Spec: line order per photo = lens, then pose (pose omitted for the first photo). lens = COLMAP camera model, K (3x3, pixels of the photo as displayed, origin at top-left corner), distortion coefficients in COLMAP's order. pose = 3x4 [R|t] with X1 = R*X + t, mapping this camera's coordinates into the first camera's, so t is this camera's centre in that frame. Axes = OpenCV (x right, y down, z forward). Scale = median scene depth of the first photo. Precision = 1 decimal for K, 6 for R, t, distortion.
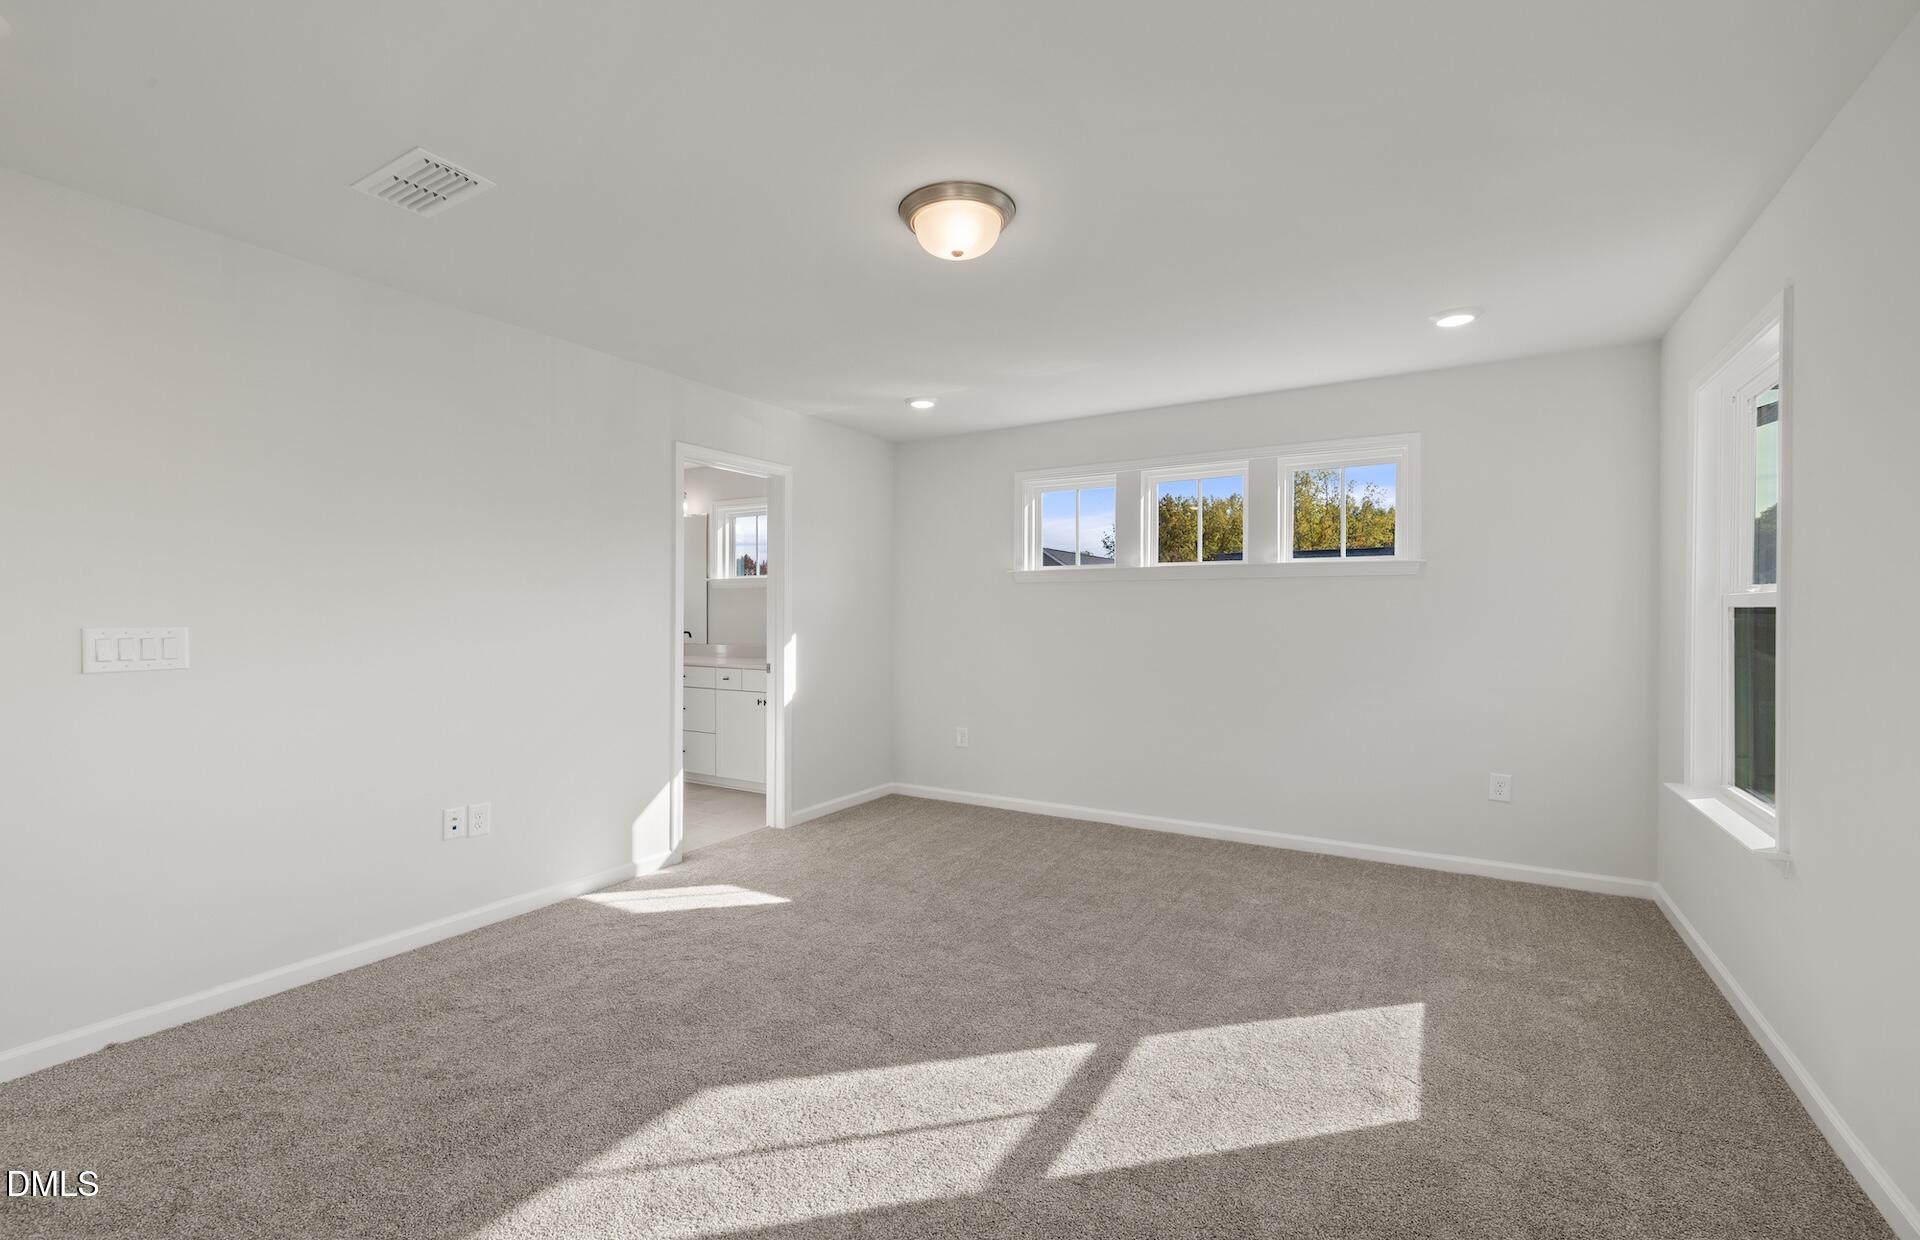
lens RADIAL K [[816.1, 0, 958.0], [0, 816.1, 618.9], [0, 0, 1]] dist [-0.001454, 0.000153]
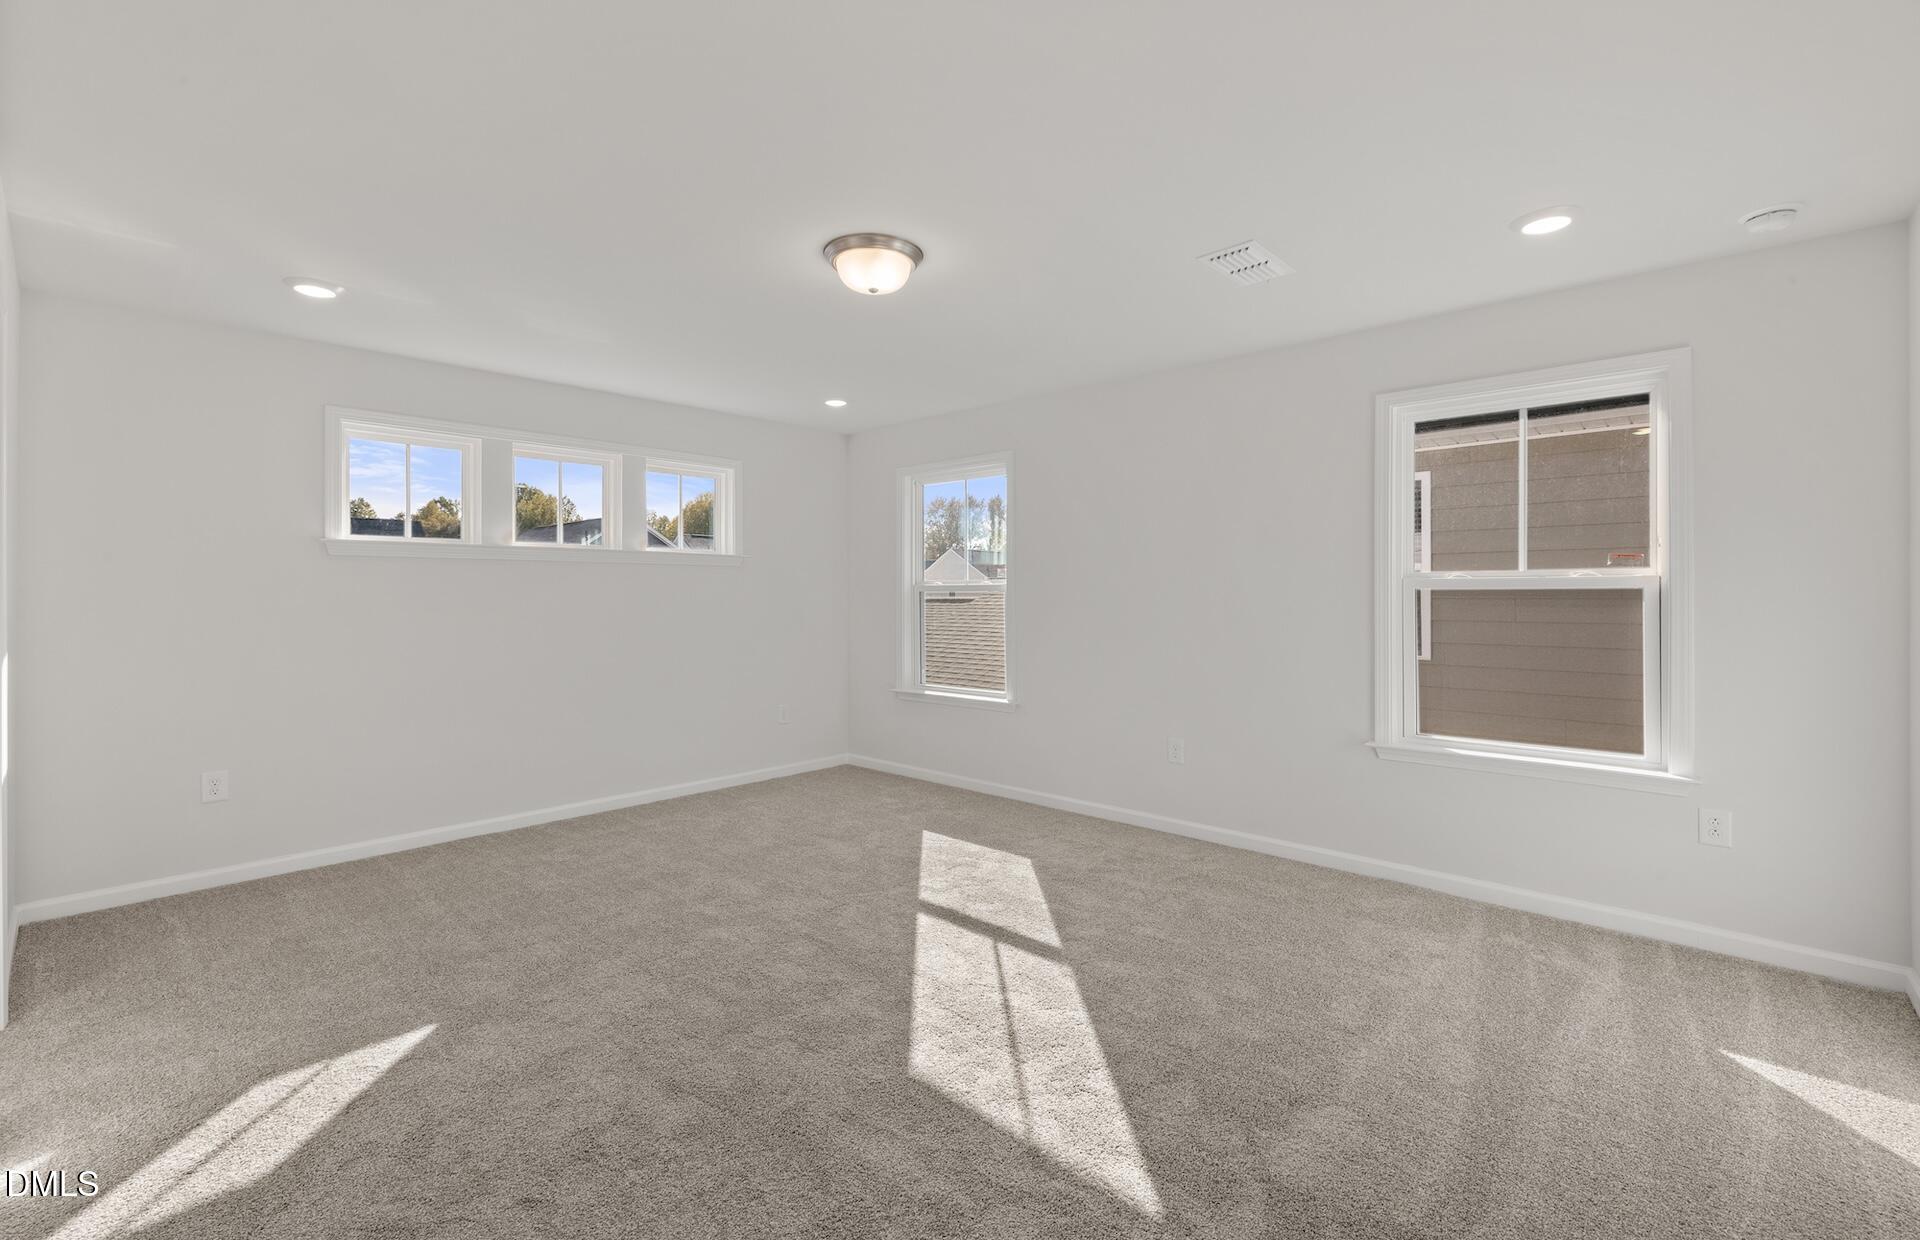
lens RADIAL K [[816.1, 0, 928.8], [0, 816.1, 588.6], [0, 0, 1]] dist [-0.001454, 0.000153]
pose [[0.225478, 0.005366, 0.974233, -0.720358], [0.007434, 0.999946, -0.007228, -0.006252], [-0.974220, 0.008872, 0.225426, 0.418591]]
